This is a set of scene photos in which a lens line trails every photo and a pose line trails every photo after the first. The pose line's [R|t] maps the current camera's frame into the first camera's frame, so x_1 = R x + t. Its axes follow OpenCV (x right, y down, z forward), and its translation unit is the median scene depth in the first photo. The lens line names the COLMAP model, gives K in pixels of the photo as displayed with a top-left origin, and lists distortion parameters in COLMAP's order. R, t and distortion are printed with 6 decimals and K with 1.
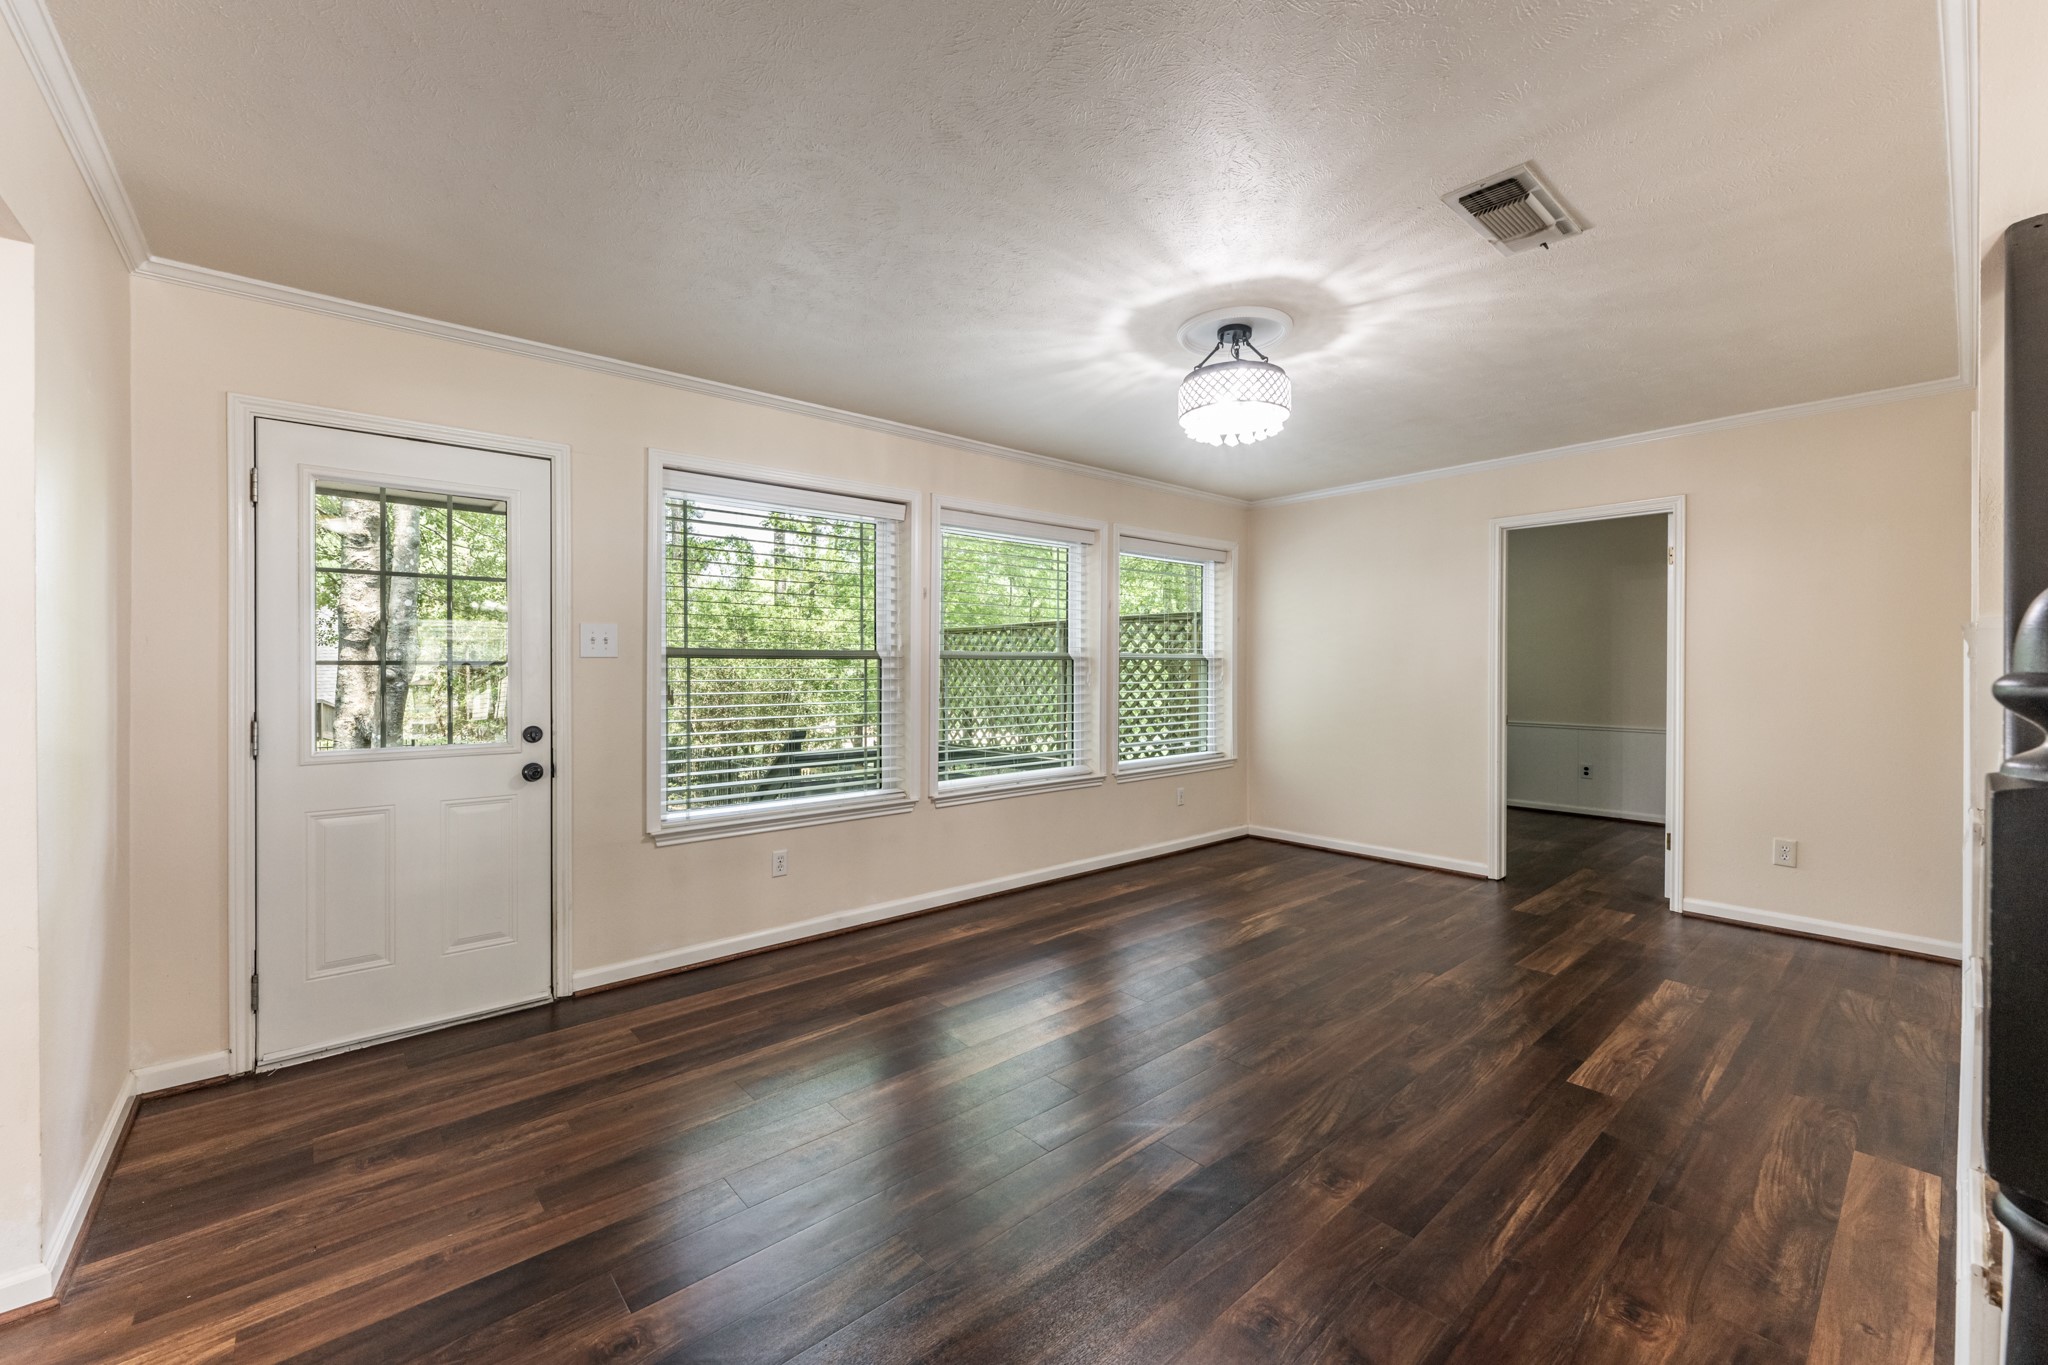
lens RADIAL K [[827.5, 0, 1037.5], [0, 827.5, 674.0], [0, 0, 1]] dist [0.013851, -0.000351]
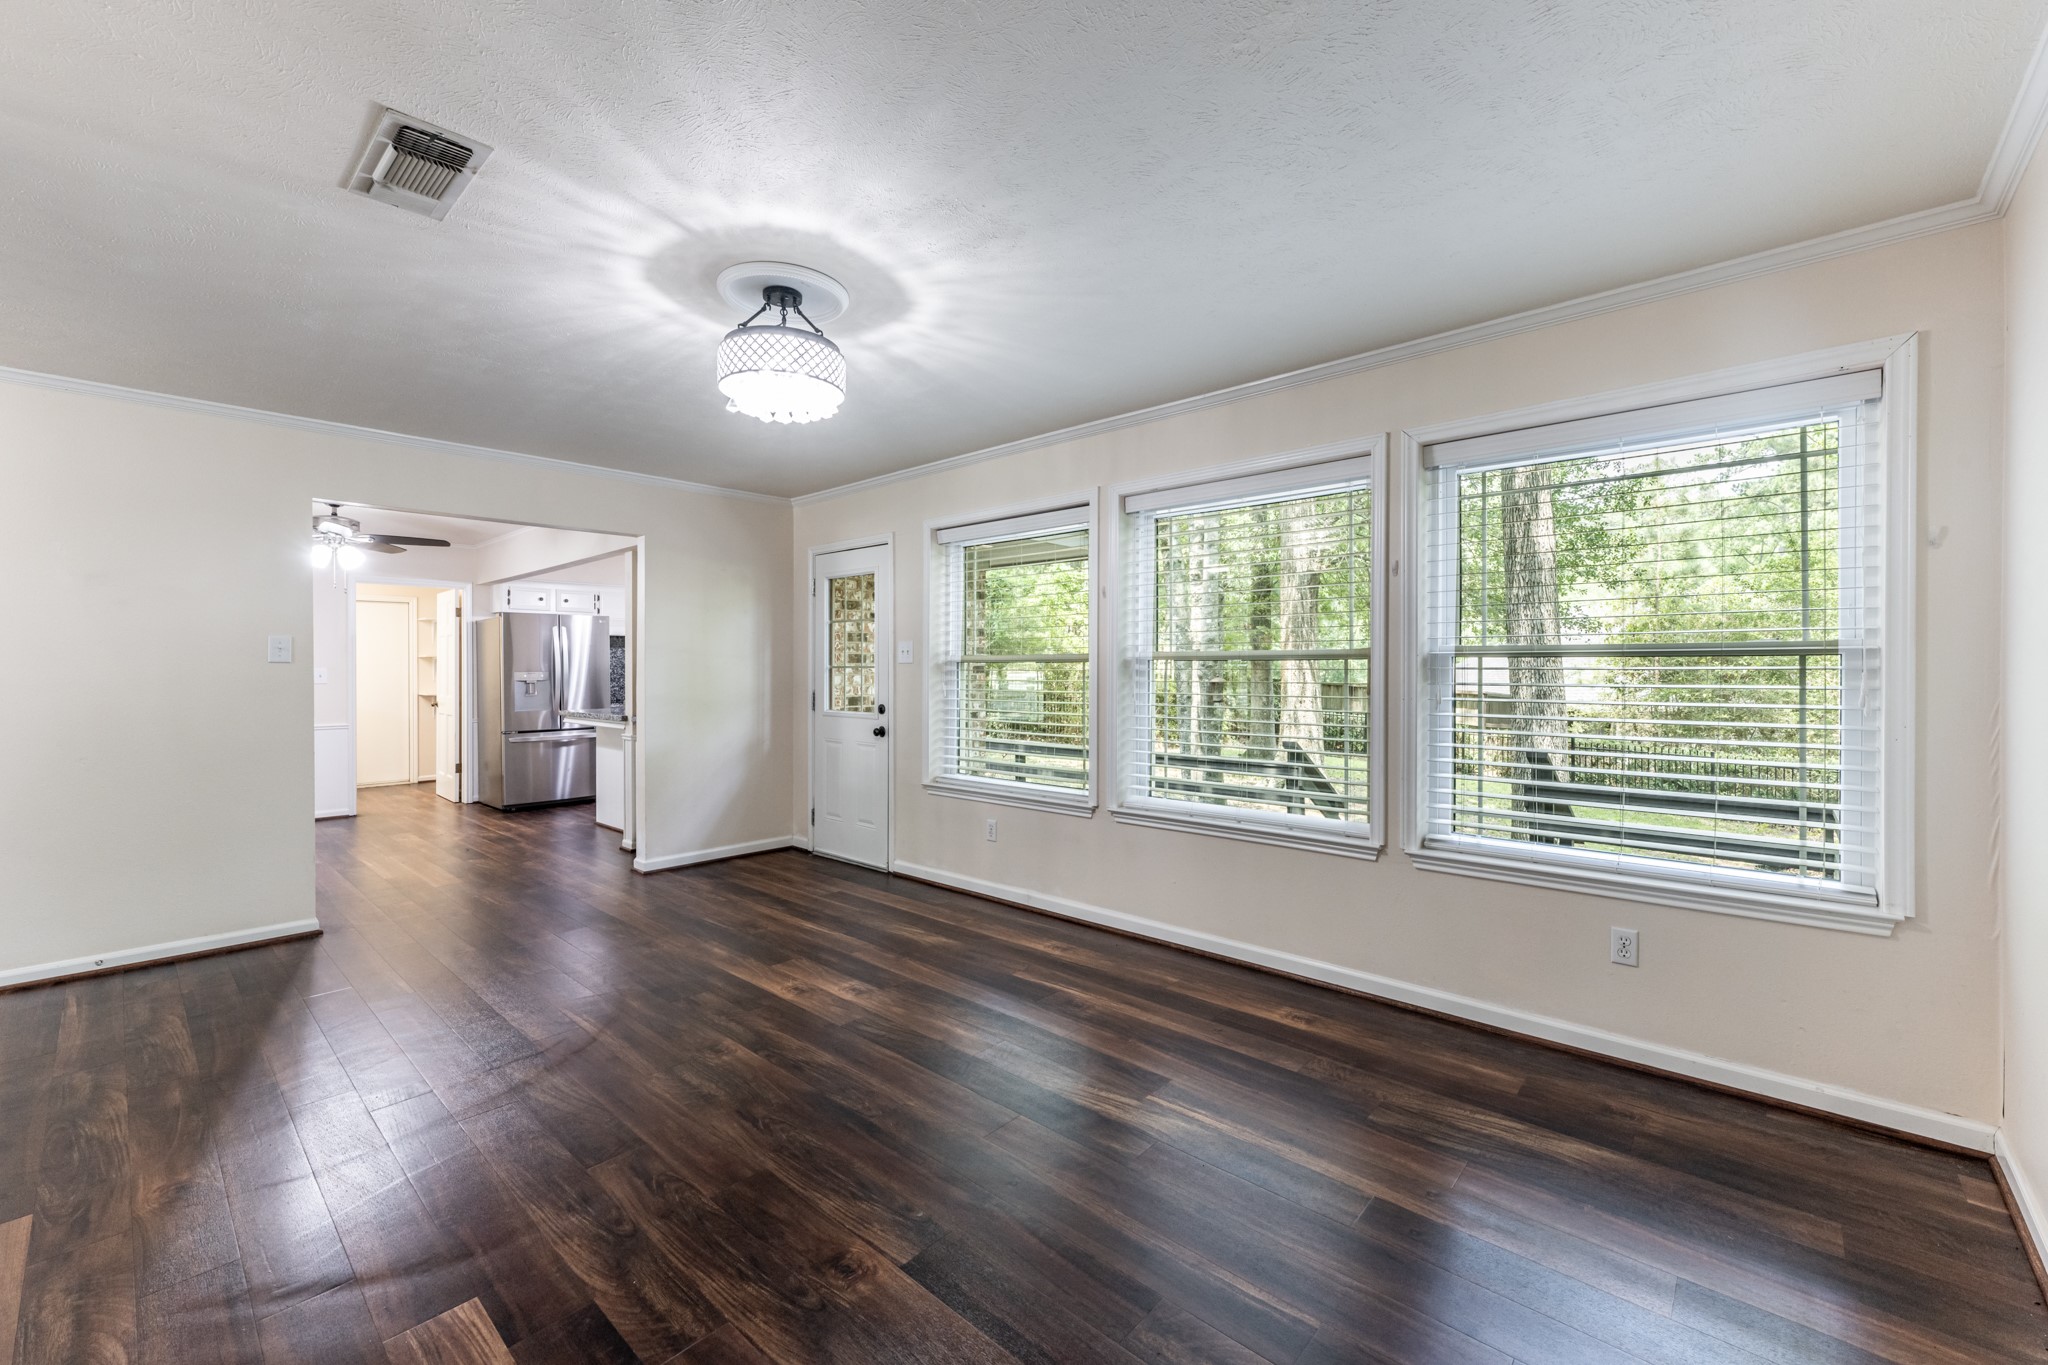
lens RADIAL K [[827.5, 0, 1021.0], [0, 827.5, 669.9], [0, 0, 1]] dist [0.013851, -0.000351]
pose [[0.097928, 0.001030, -0.995193, 0.998508], [-0.004182, 0.999991, 0.000624, -0.009671], [0.995185, 0.004101, 0.097931, 1.016395]]
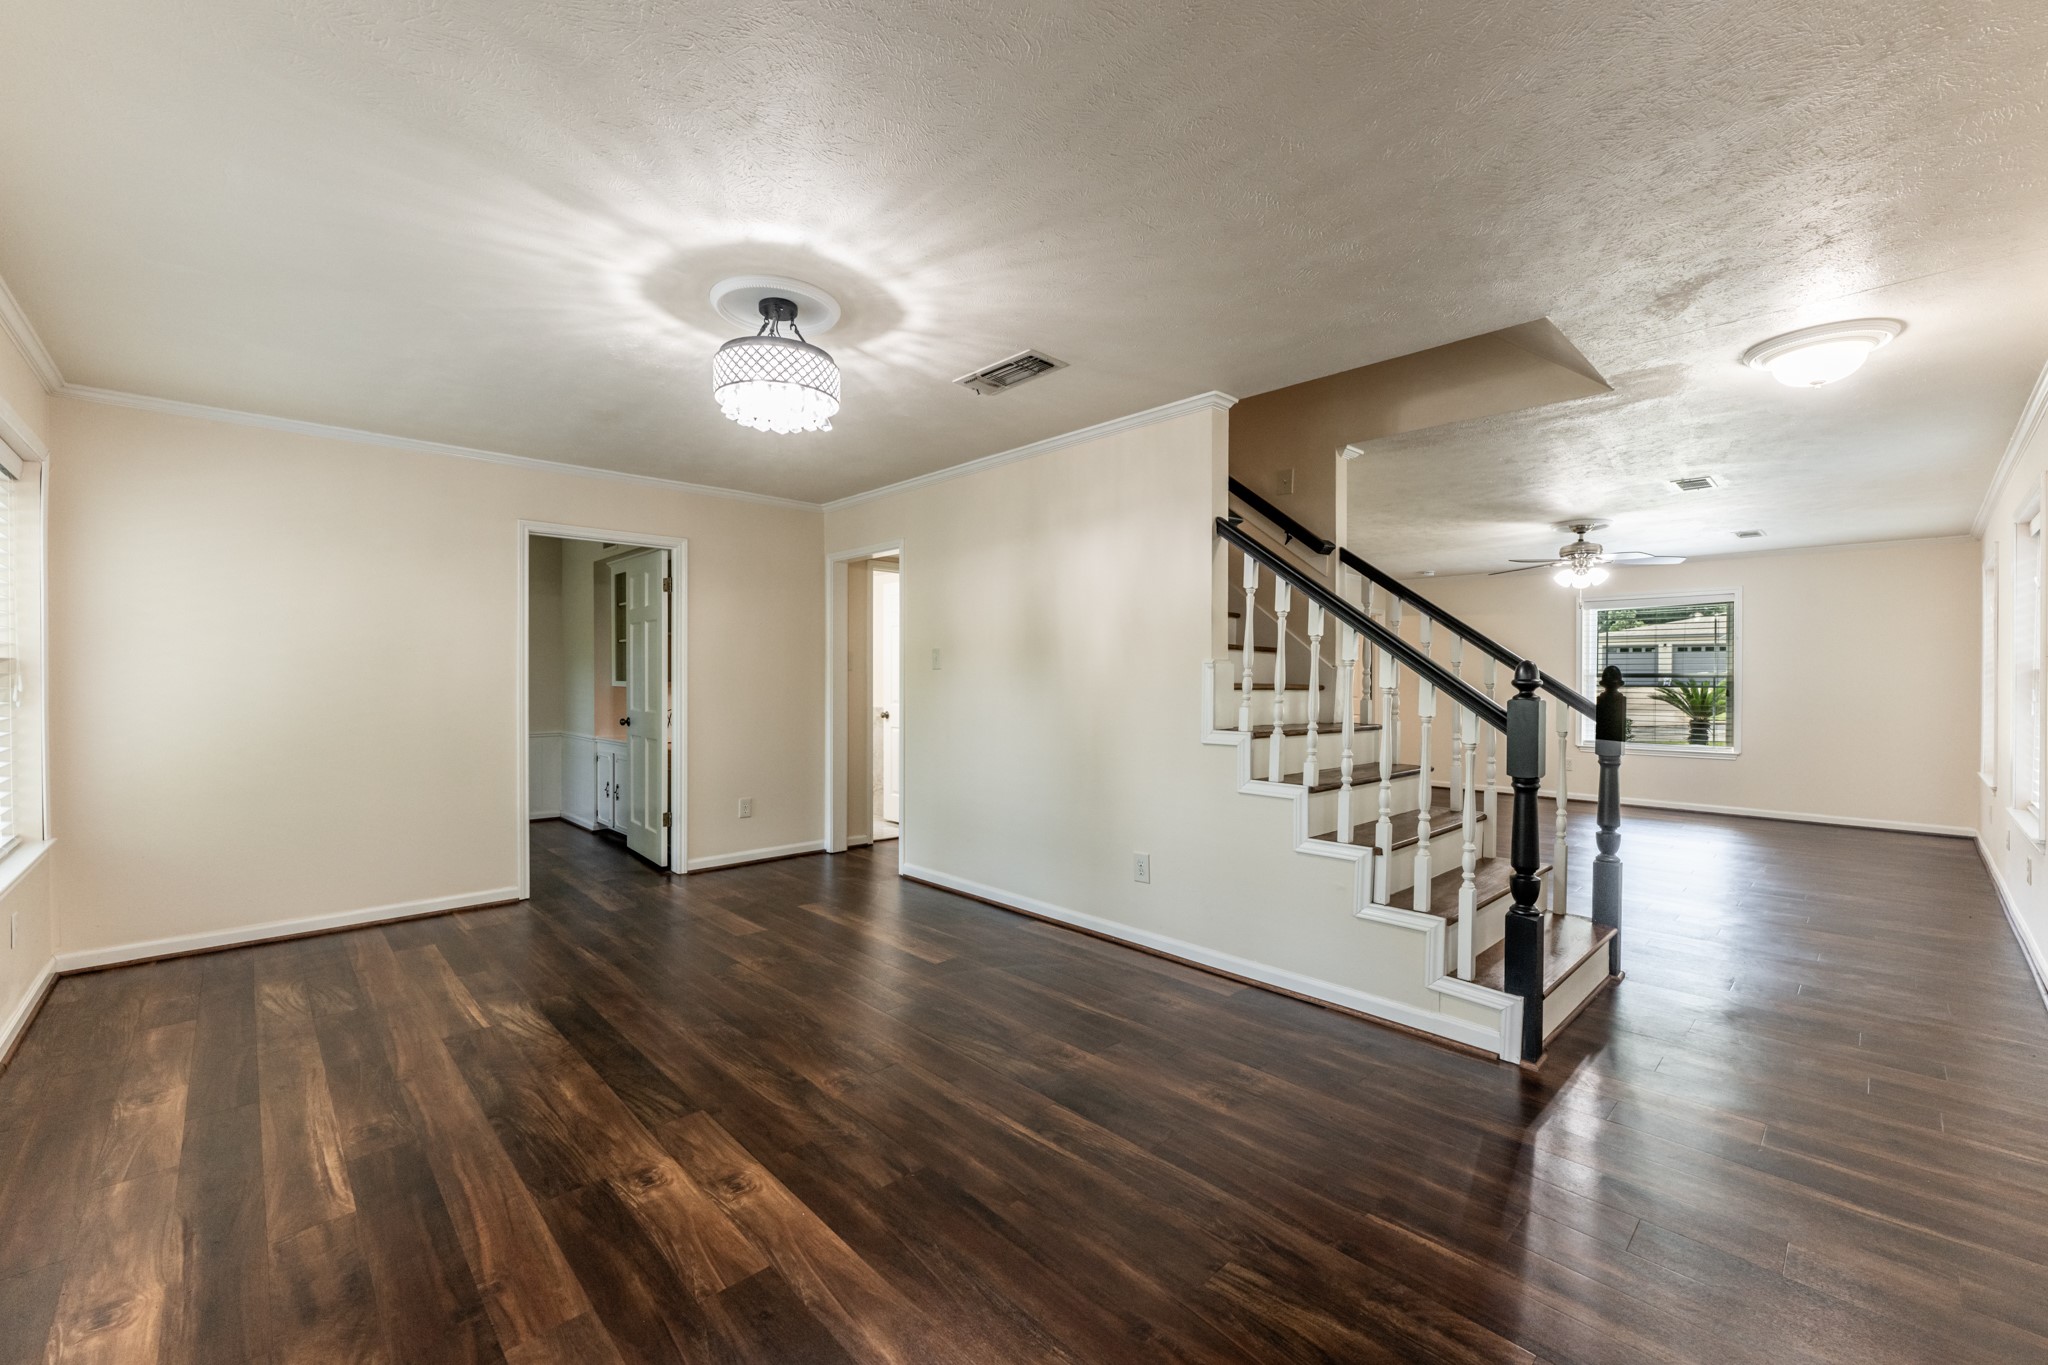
lens RADIAL K [[827.5, 0, 1024.5], [0, 827.5, 684.5], [0, 0, 1]] dist [0.013851, -0.000351]
pose [[-0.031653, -0.009095, 0.999458, -0.593644], [0.003755, 0.999950, 0.009218, -0.005807], [-0.999492, 0.004045, -0.031617, 0.661994]]
